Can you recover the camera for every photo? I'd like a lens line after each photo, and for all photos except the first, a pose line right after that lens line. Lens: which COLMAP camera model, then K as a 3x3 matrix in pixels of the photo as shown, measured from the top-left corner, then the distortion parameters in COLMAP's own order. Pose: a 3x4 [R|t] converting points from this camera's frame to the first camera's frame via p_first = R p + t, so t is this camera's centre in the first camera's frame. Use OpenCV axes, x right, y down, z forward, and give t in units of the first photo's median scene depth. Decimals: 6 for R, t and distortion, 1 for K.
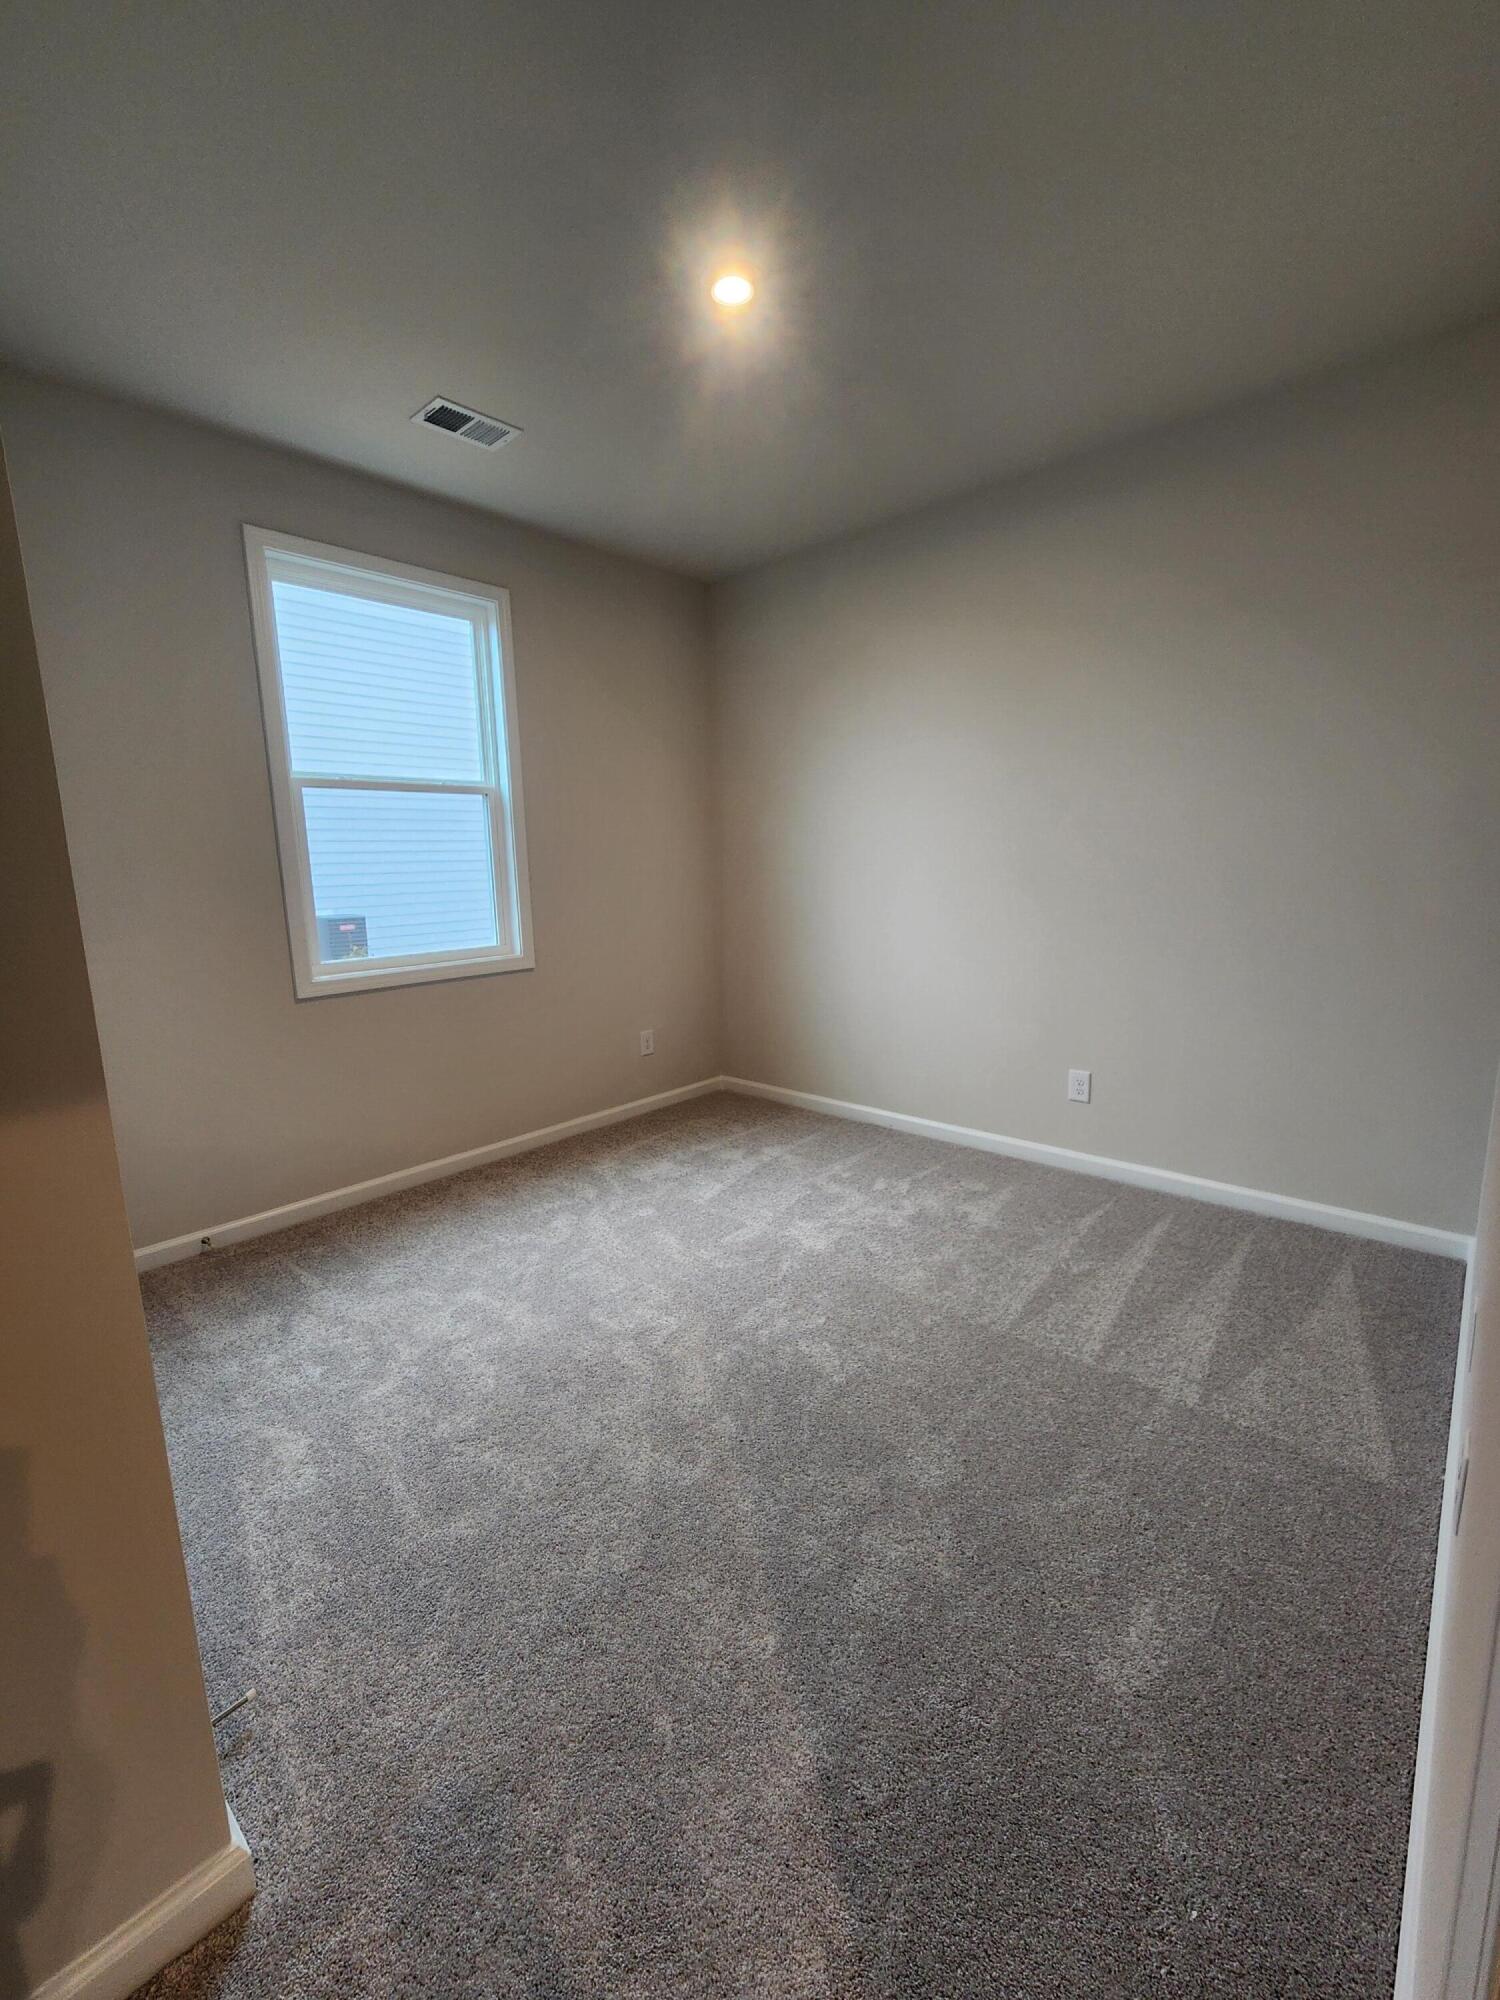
lens RADIAL K [[834.2, 0, 750.0], [0, 834.2, 1000.0], [0, 0, 1]] dist [0.050740, -0.000148]
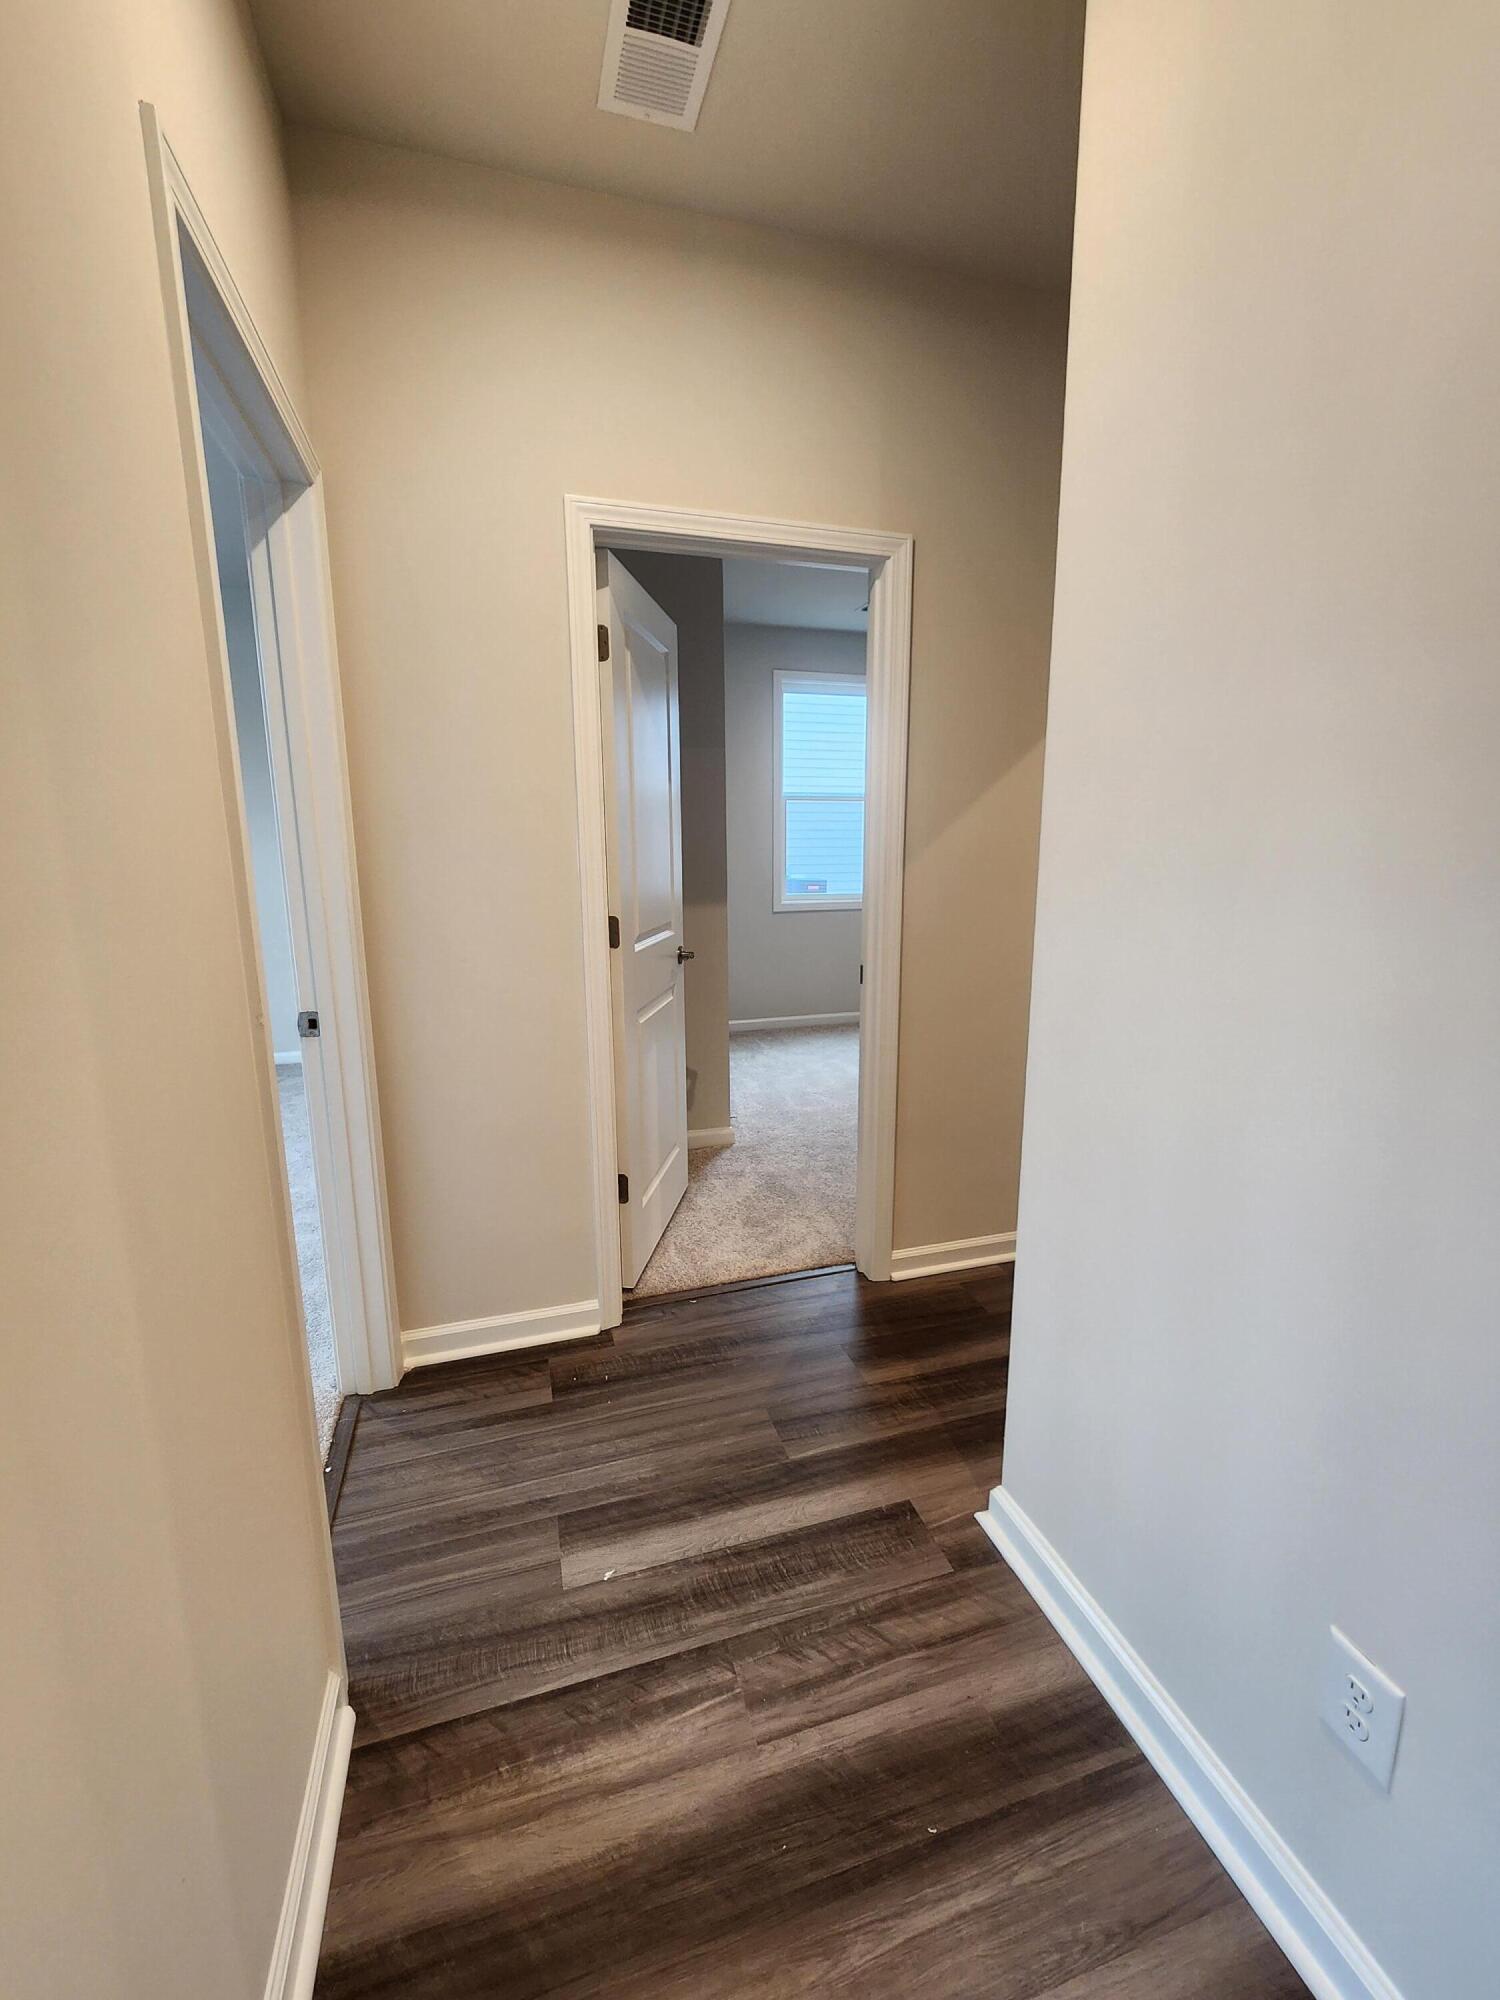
lens RADIAL K [[834.2, 0, 750.0], [0, 834.2, 1000.0], [0, 0, 1]] dist [0.050740, -0.000148]
pose [[0.857790, 0.103995, -0.503371, 0.495025], [-0.094689, 0.994529, 0.044107, 0.157530], [0.505204, 0.009829, 0.862944, -0.823748]]
